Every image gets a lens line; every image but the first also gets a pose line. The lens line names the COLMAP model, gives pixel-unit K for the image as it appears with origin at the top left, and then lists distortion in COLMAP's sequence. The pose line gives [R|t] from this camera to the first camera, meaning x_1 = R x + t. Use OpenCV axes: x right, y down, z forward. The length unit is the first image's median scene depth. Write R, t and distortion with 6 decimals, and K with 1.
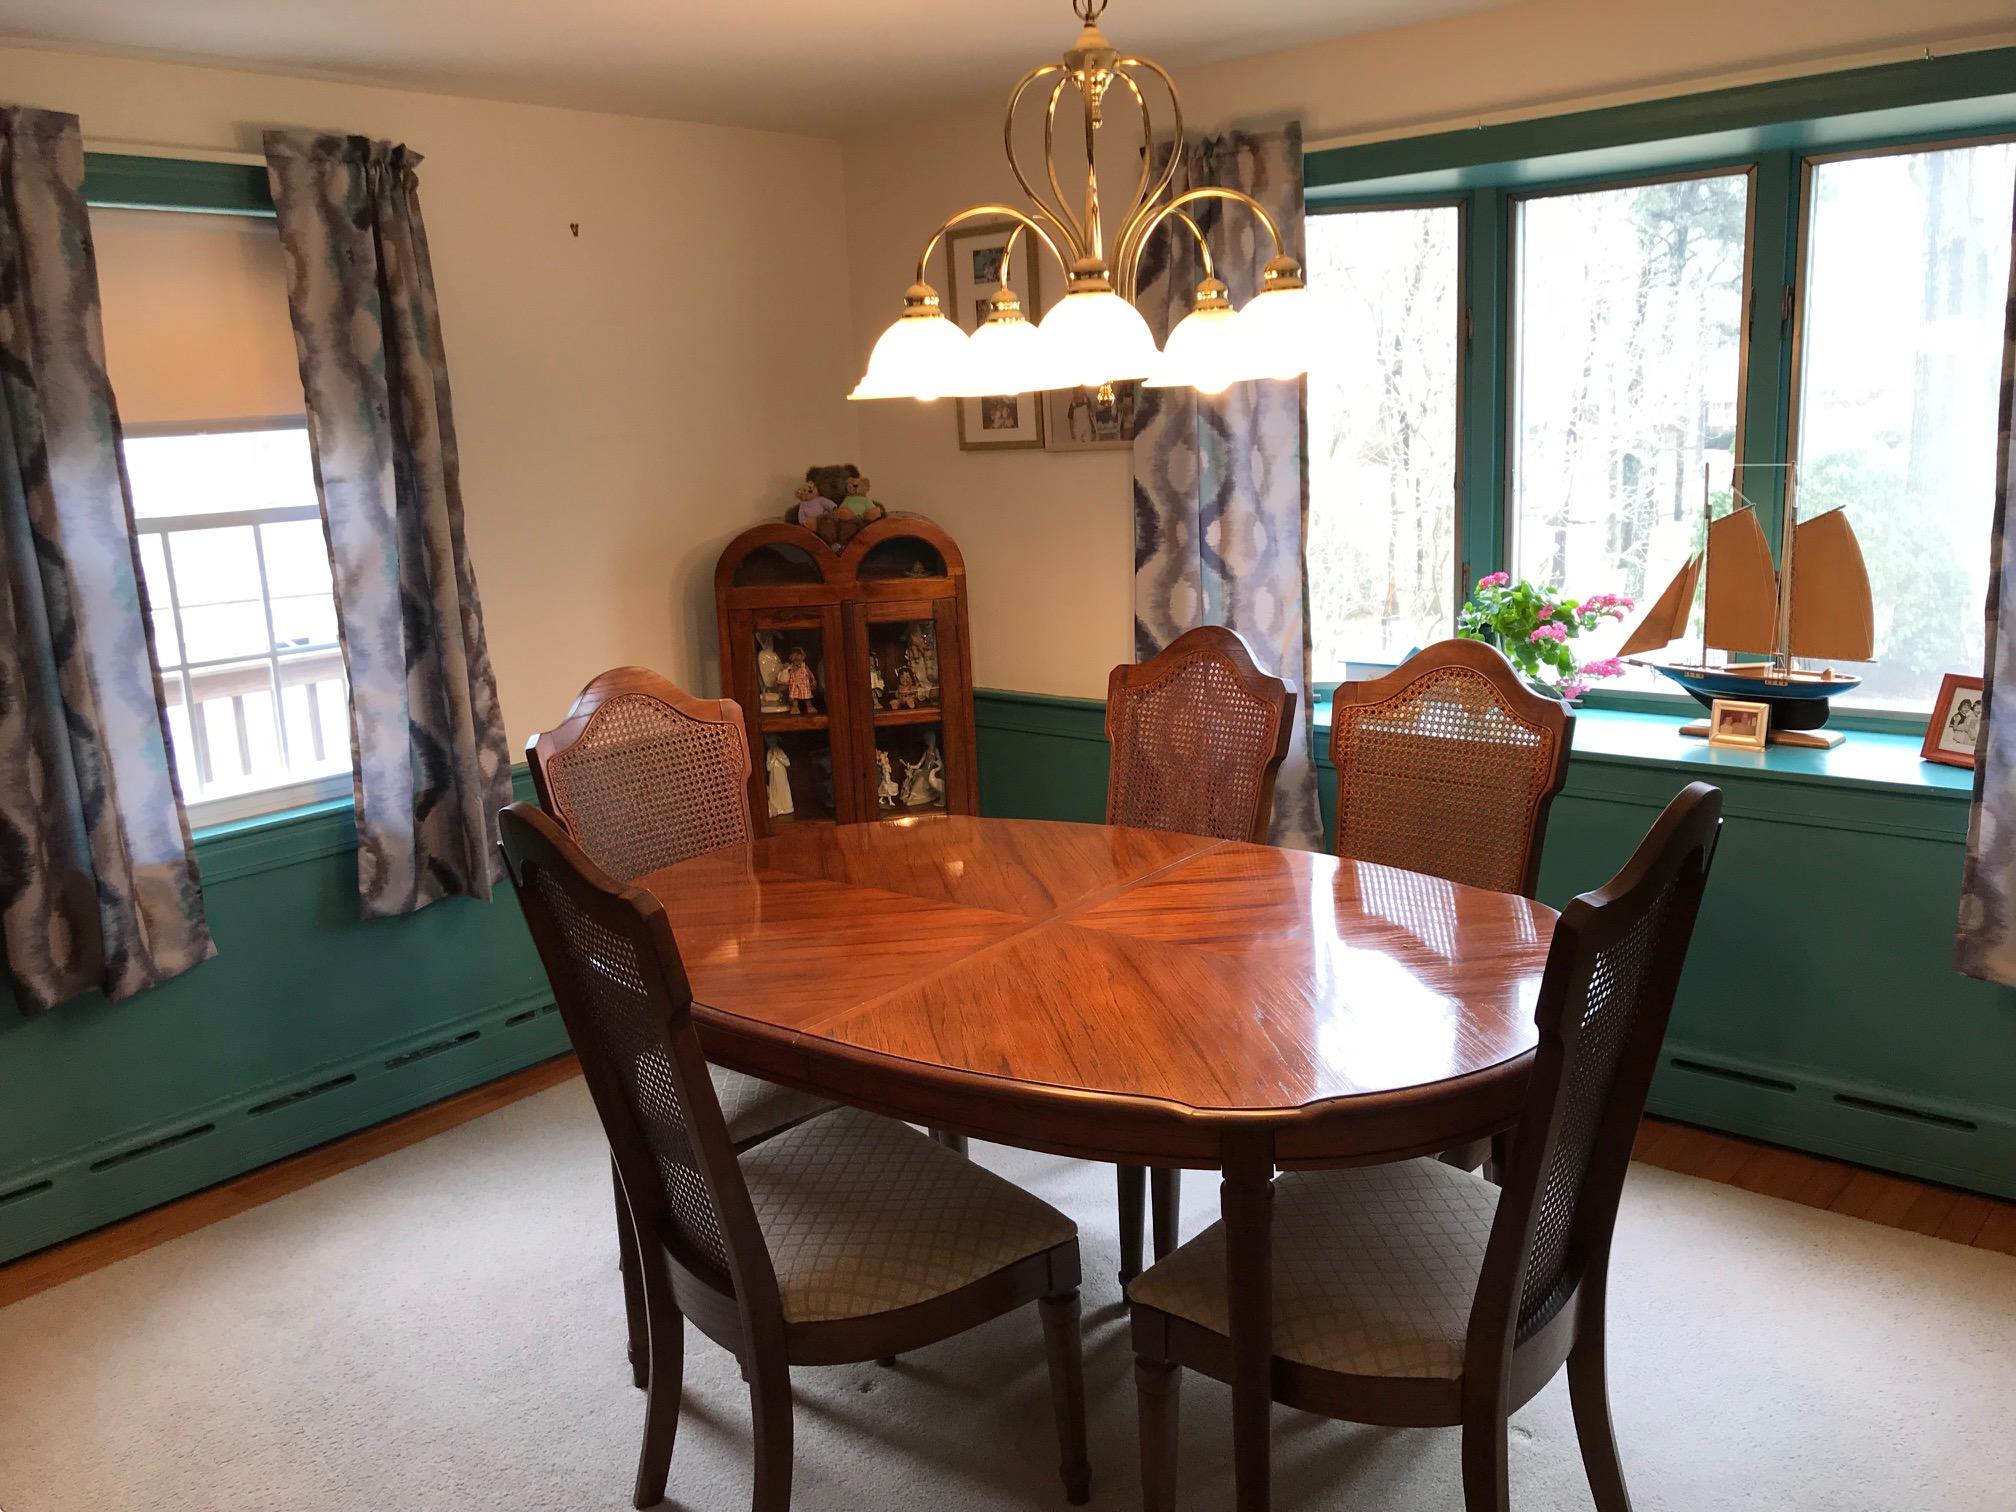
lens RADIAL K [[1643.8, 0, 1008.0], [0, 1643.8, 756.0], [0, 0, 1]] dist [0.004715, -0.004983]
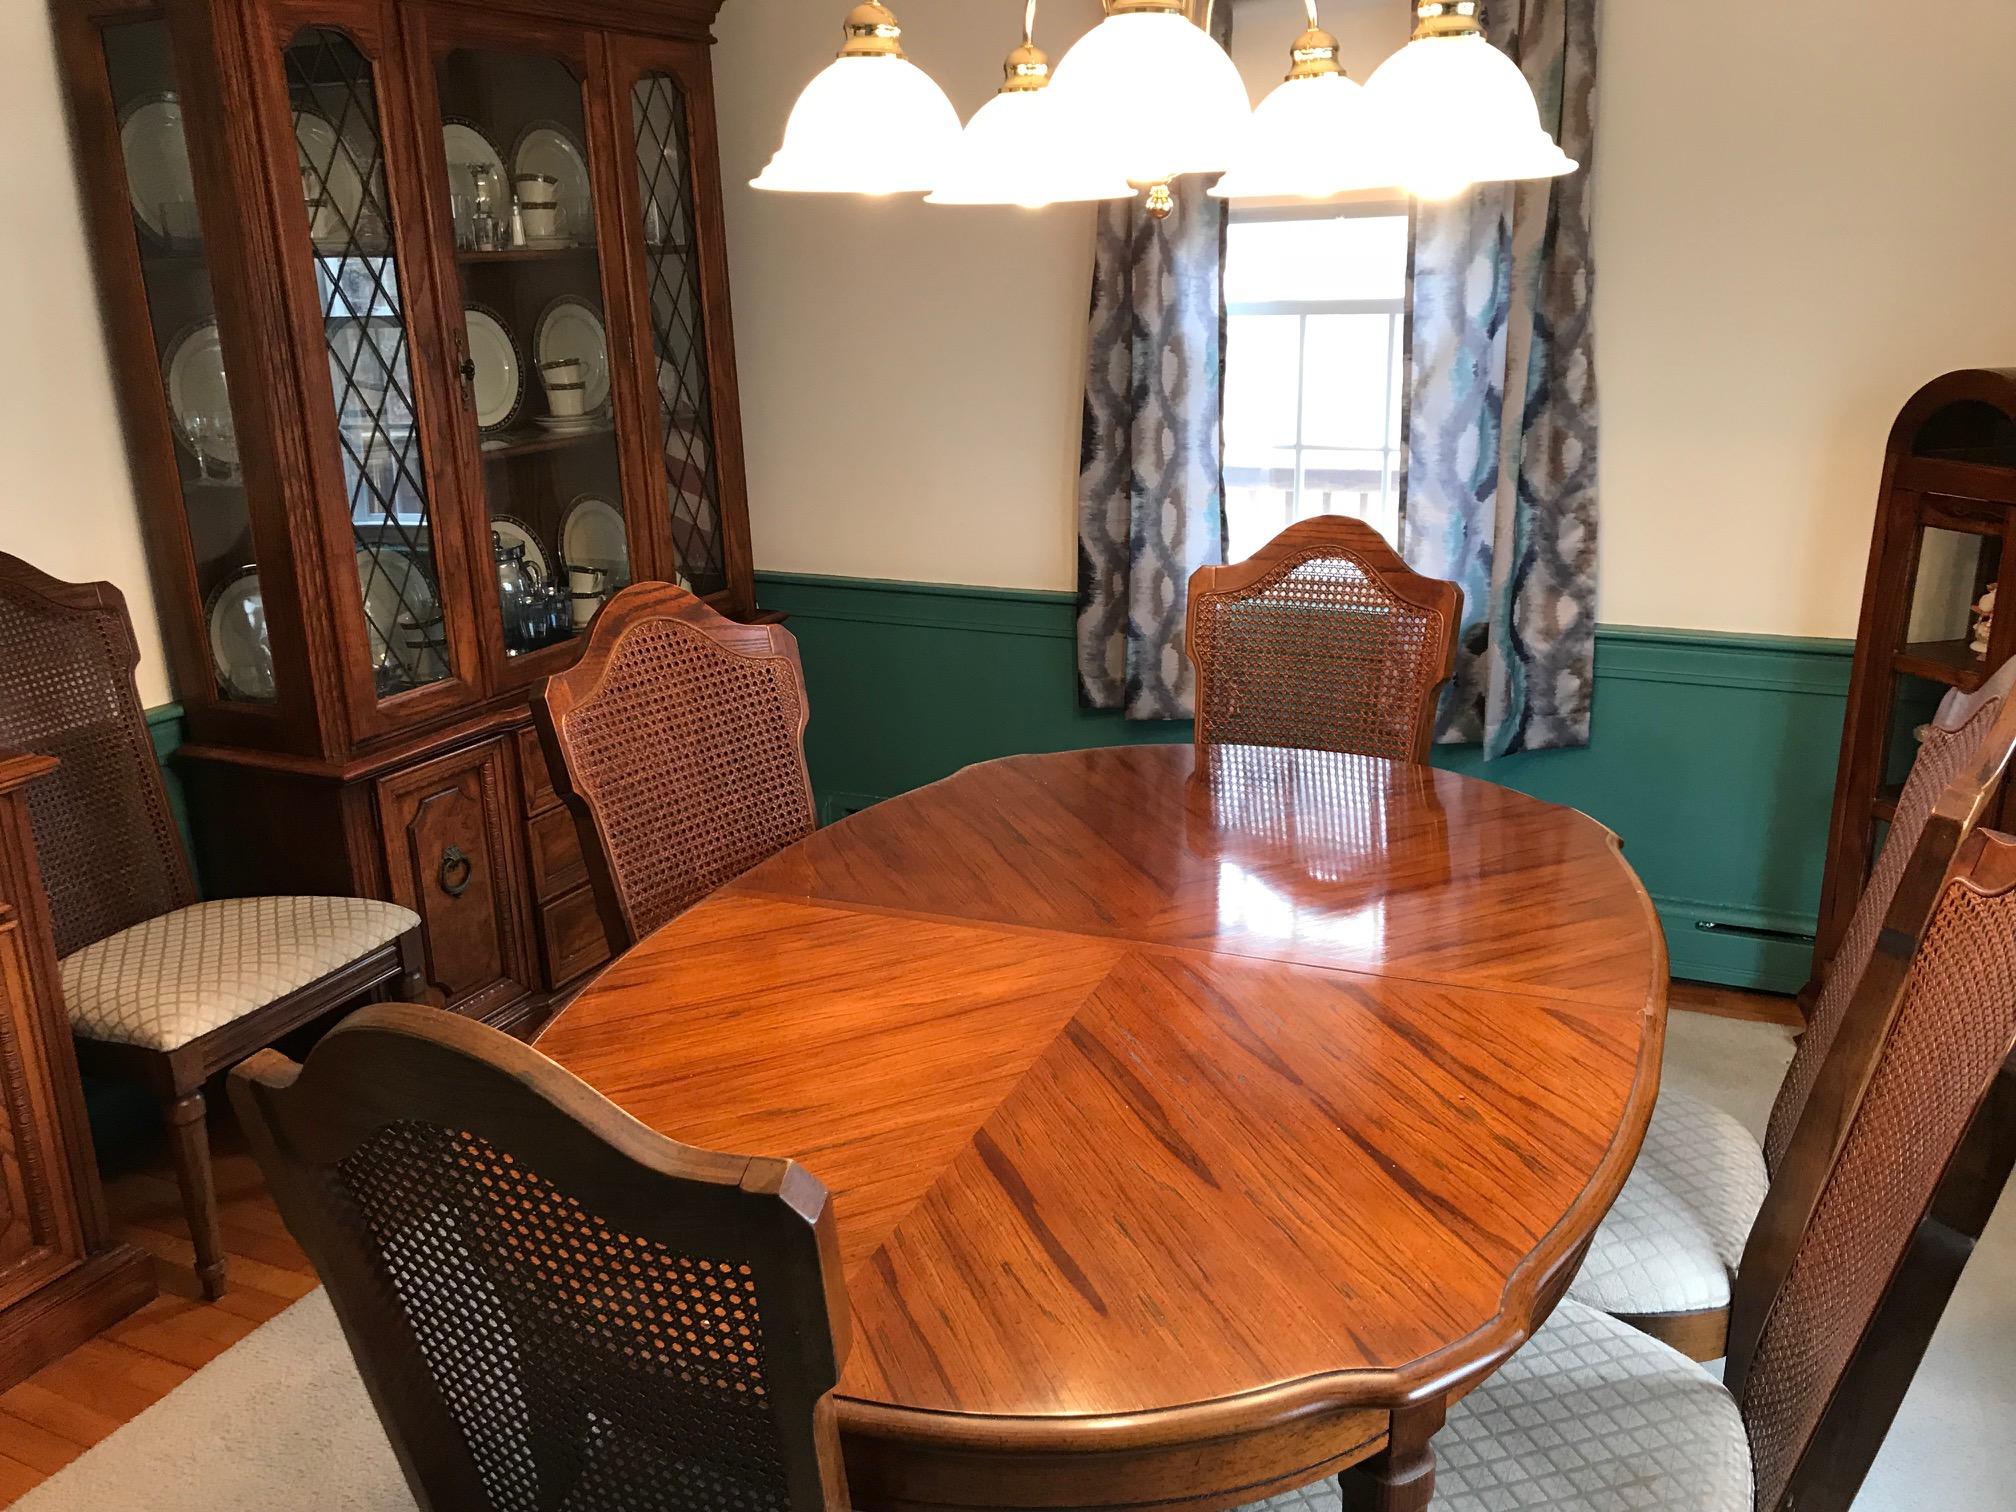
lens RADIAL K [[1643.8, 0, 1008.0], [0, 1643.8, 756.0], [0, 0, 1]] dist [0.004715, -0.004983]
pose [[0.272398, 0.315903, -0.908848, 0.461125], [-0.185362, 0.944103, 0.272600, -0.118478], [0.944161, 0.094210, 0.315728, 0.505576]]
